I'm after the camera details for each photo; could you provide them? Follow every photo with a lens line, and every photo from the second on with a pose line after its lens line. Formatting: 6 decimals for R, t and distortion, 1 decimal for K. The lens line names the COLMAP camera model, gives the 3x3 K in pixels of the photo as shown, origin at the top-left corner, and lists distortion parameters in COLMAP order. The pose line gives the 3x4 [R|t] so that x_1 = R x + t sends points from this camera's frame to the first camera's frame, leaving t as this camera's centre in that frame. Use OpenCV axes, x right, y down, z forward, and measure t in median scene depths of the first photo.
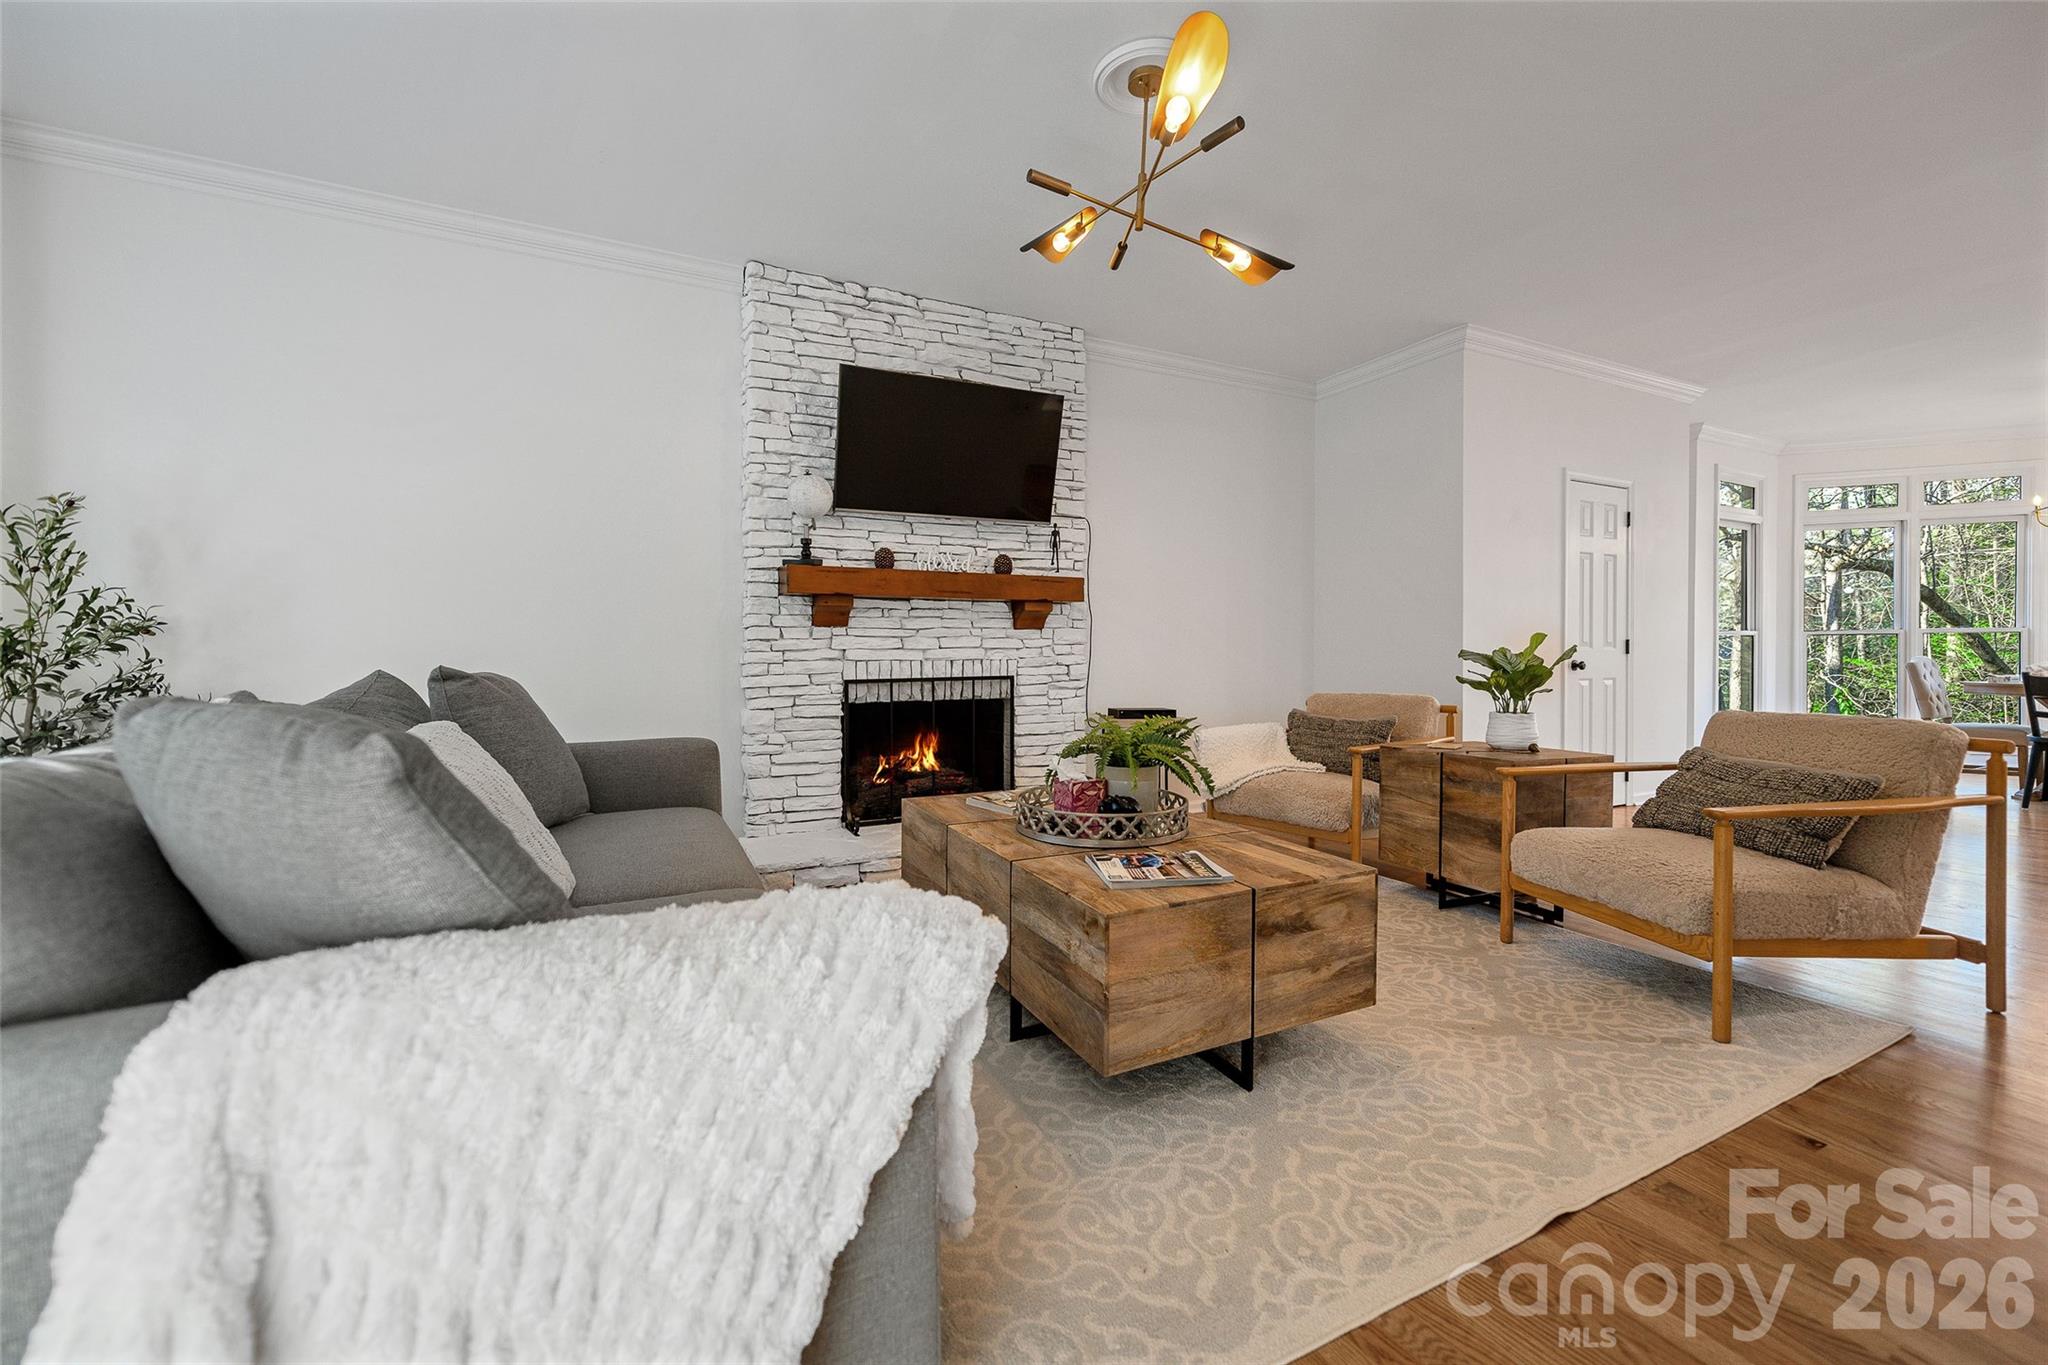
lens RADIAL K [[823.7, 0, 949.8], [0, 823.7, 663.8], [0, 0, 1]] dist [0.001262, -0.000596]
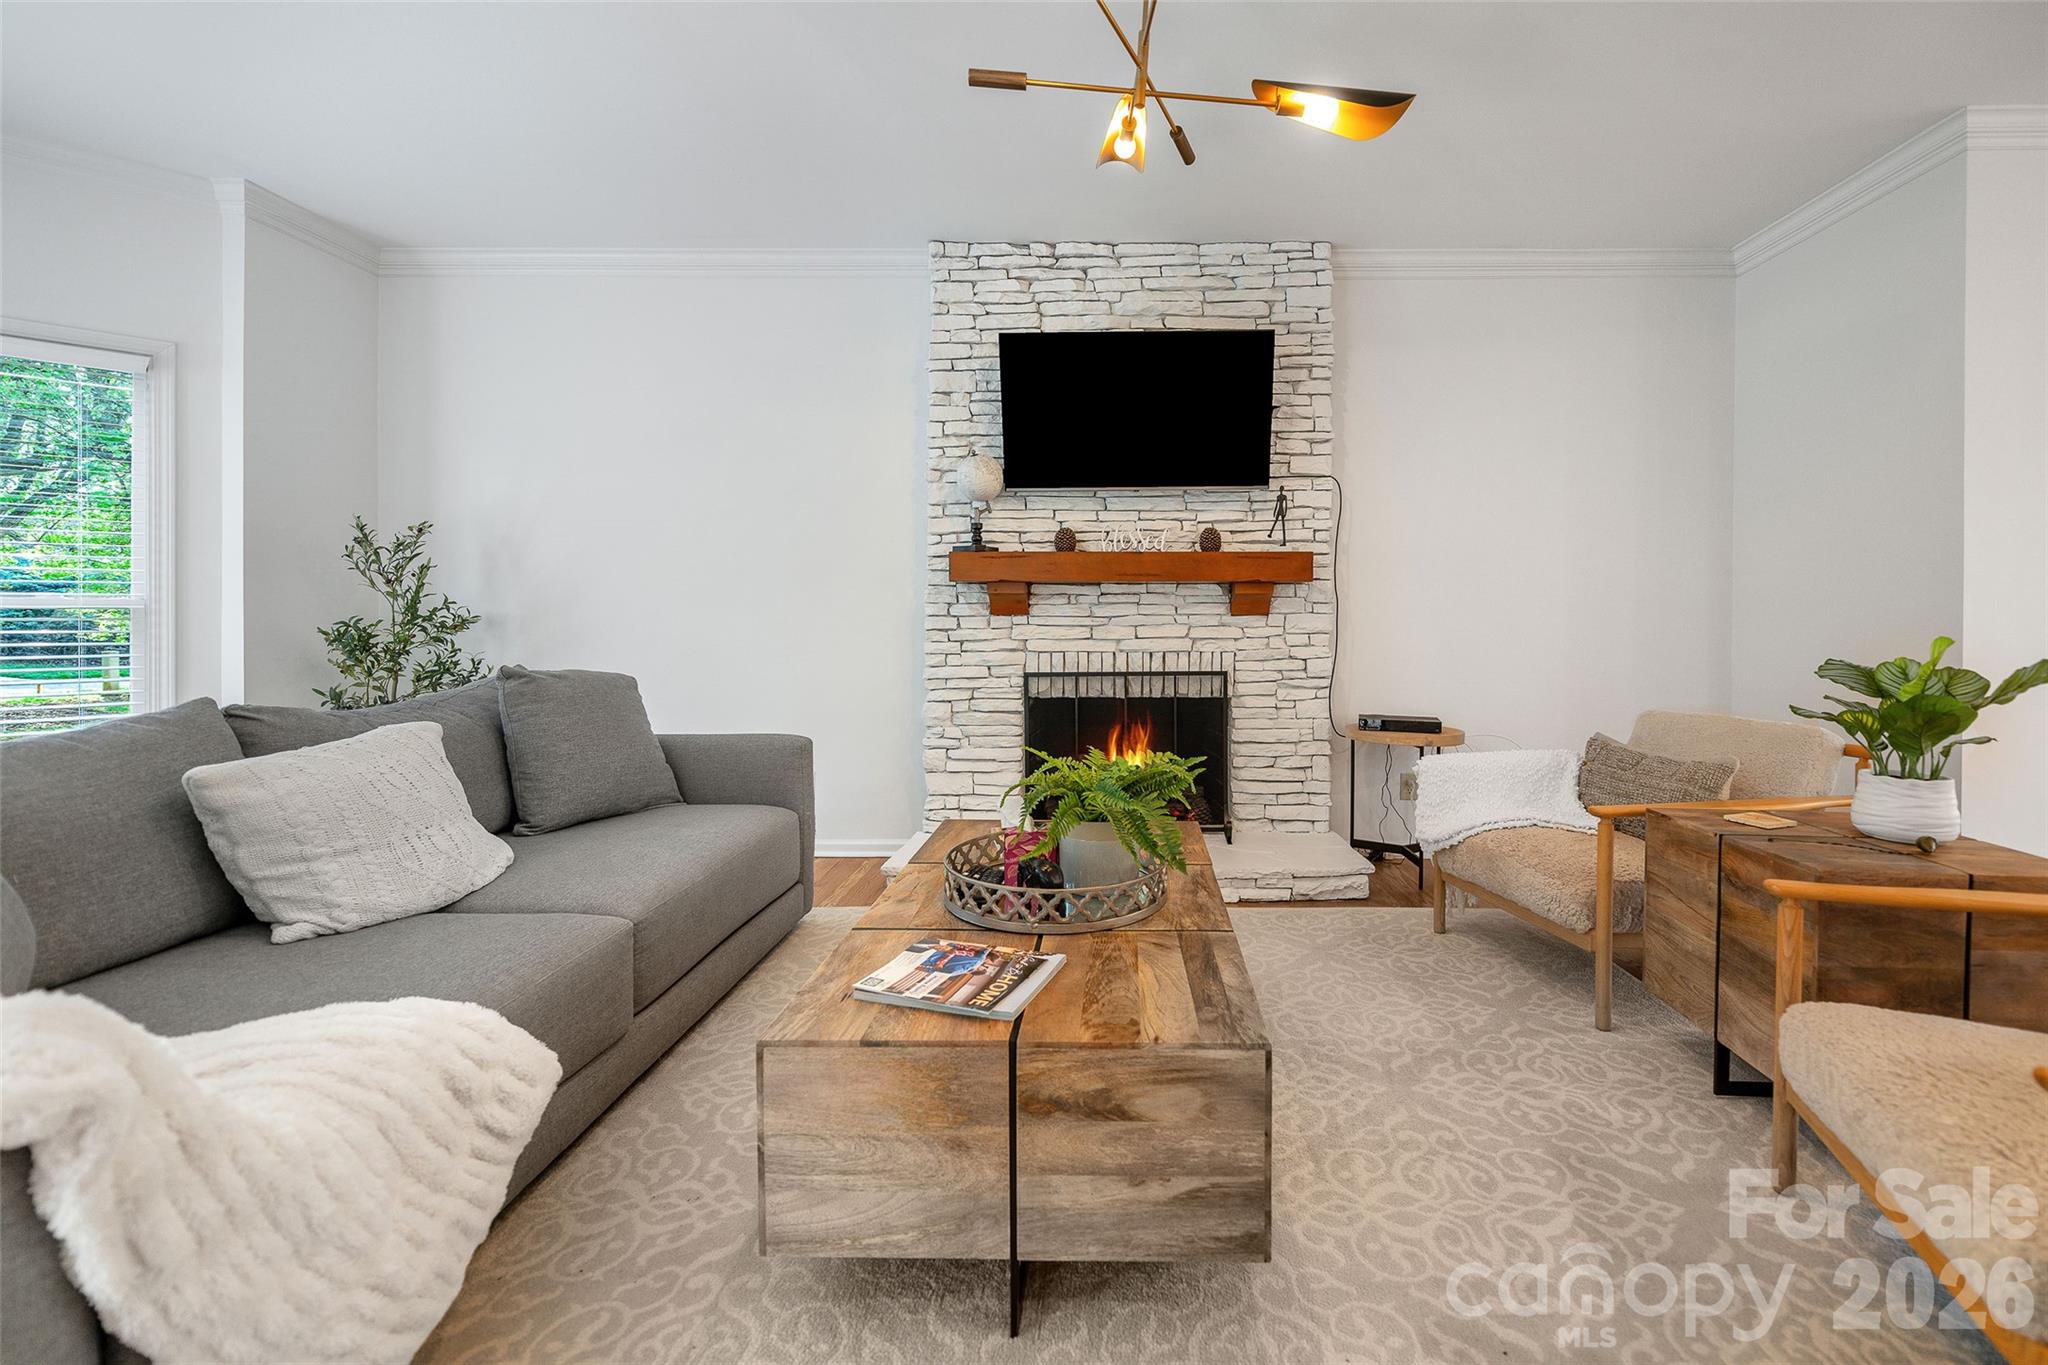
lens RADIAL K [[823.7, 0, 1069.6], [0, 823.7, 628.5], [0, 0, 1]] dist [0.001262, -0.000596]
pose [[0.900925, 0.004868, -0.433948, 0.321042], [-0.005691, 0.999984, -0.000597, -0.029839], [0.433938, 0.003008, 0.900938, 0.186639]]
